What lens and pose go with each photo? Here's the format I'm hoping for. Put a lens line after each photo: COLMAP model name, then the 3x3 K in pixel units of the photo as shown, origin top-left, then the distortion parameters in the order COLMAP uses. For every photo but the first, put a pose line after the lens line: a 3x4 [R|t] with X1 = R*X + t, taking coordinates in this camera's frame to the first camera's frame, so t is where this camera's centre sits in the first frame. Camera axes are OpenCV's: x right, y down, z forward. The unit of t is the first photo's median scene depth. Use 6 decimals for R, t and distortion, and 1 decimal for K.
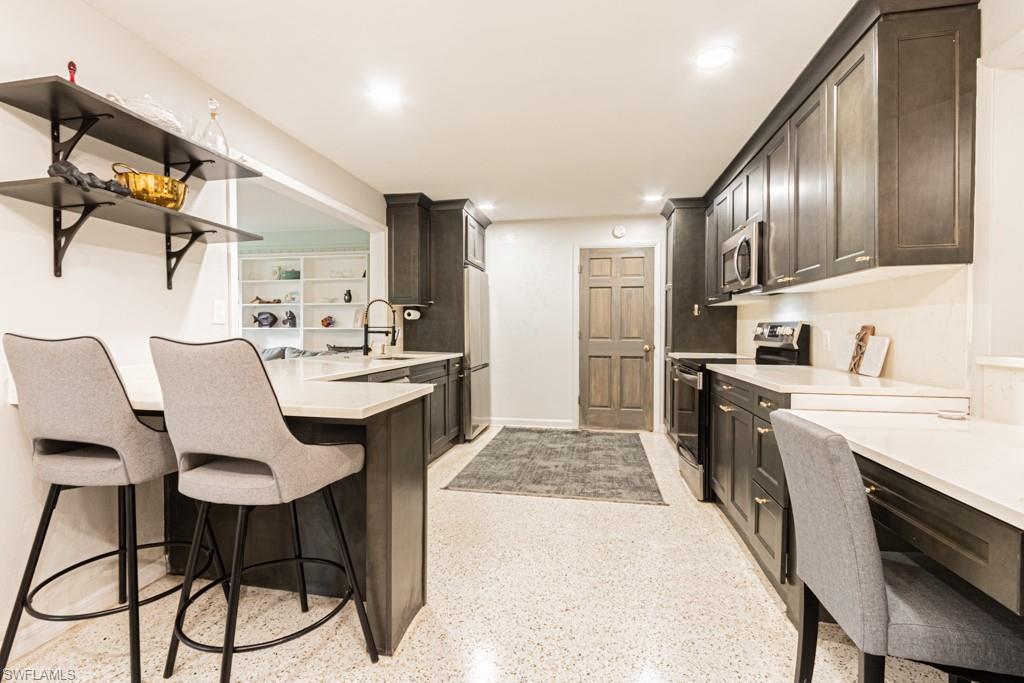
lens RADIAL K [[480.3, 0, 503.6], [0, 480.3, 342.4], [0, 0, 1]] dist [0.007960, -0.000666]
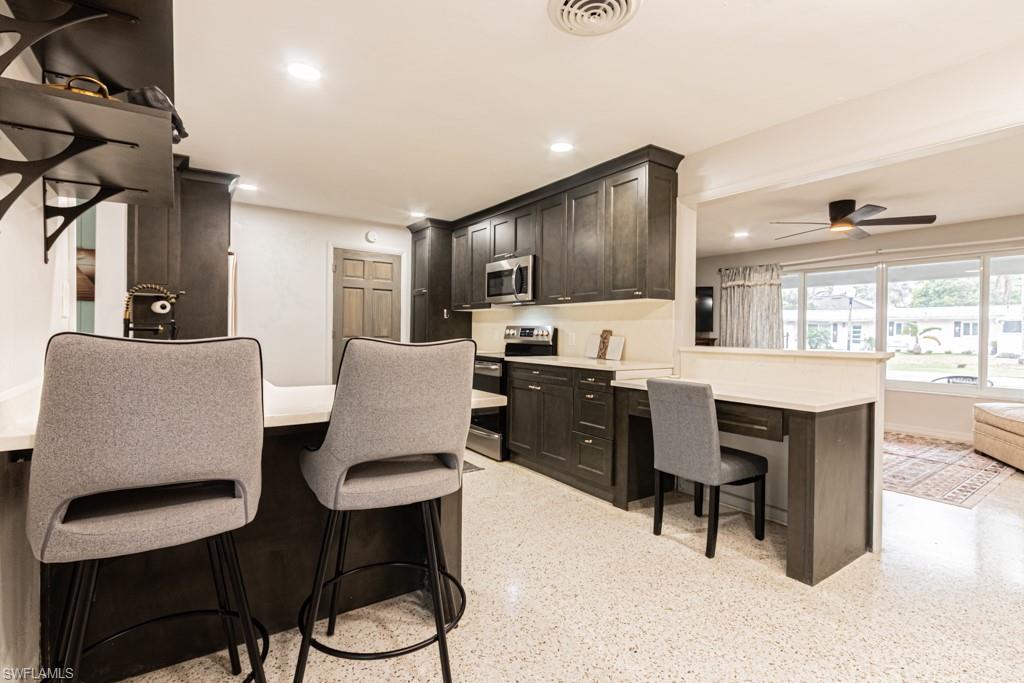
lens RADIAL K [[480.3, 0, 512.0], [0, 480.3, 342.2], [0, 0, 1]] dist [0.007960, -0.000666]
pose [[0.691304, -0.008179, 0.722518, -0.350061], [0.005646, 0.999967, 0.005918, -0.002189], [-0.722542, -0.000012, 0.691327, 0.046393]]
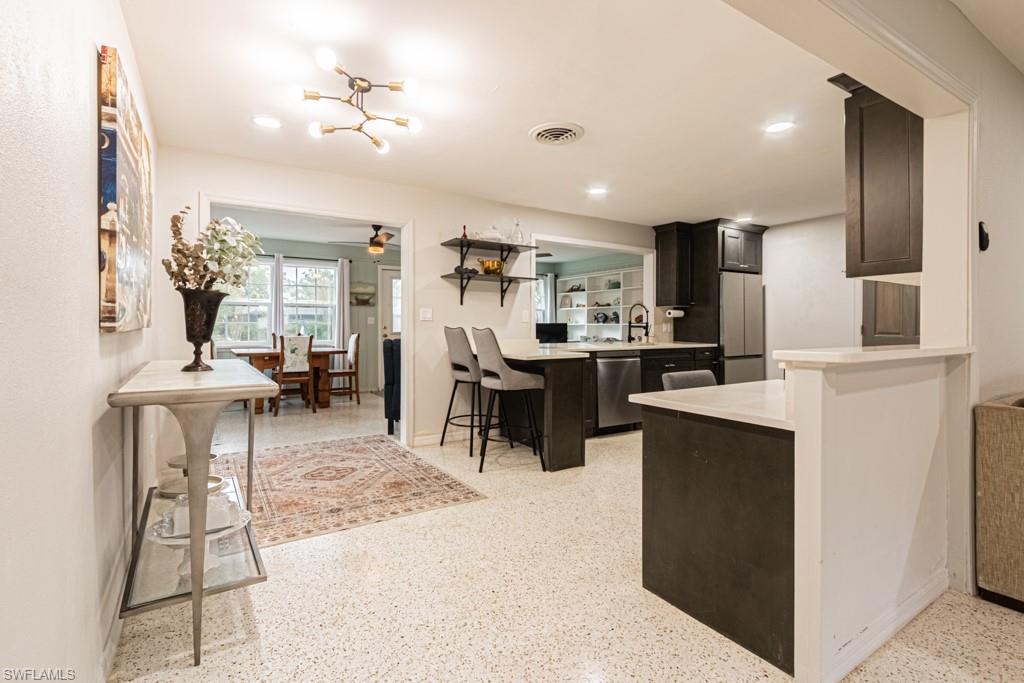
lens RADIAL K [[480.3, 0, 483.9], [0, 480.3, 329.2], [0, 0, 1]] dist [0.007960, -0.000666]
pose [[0.669482, 0.005221, -0.742810, 0.422084], [-0.018947, 0.999770, -0.010049, 0.007815], [0.742587, 0.020802, 0.669427, -0.253910]]
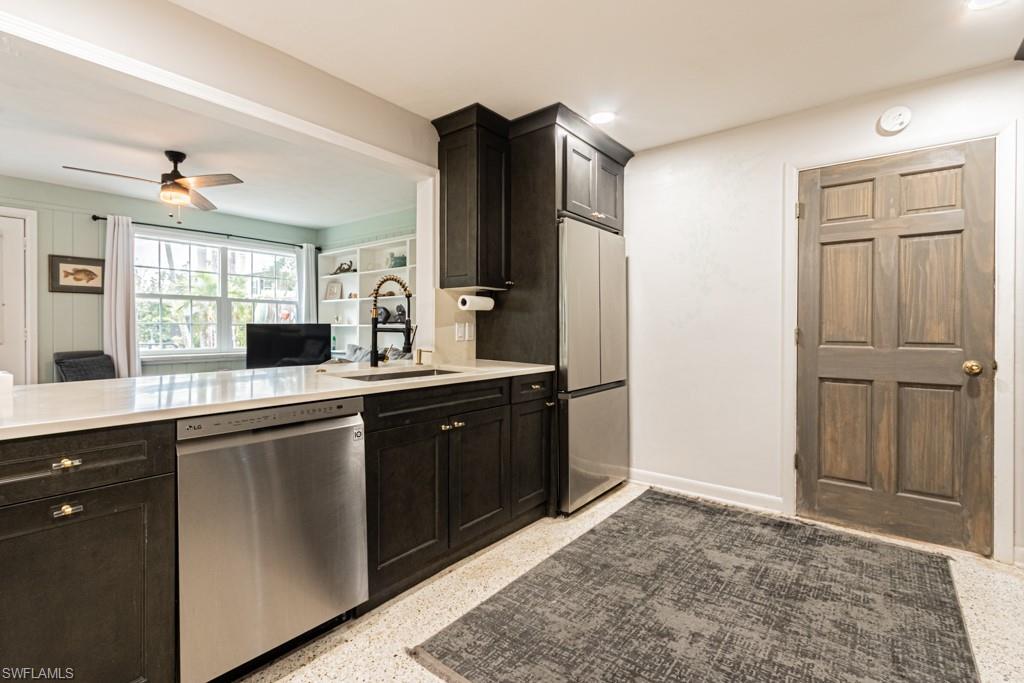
lens RADIAL K [[480.3, 0, 496.5], [0, 480.3, 332.9], [0, 0, 1]] dist [0.007960, -0.000666]
pose [[0.883927, 0.005390, -0.467593, 0.129102], [-0.012341, 0.999854, -0.011804, -0.010217], [0.467461, 0.016204, 0.883865, 0.437071]]
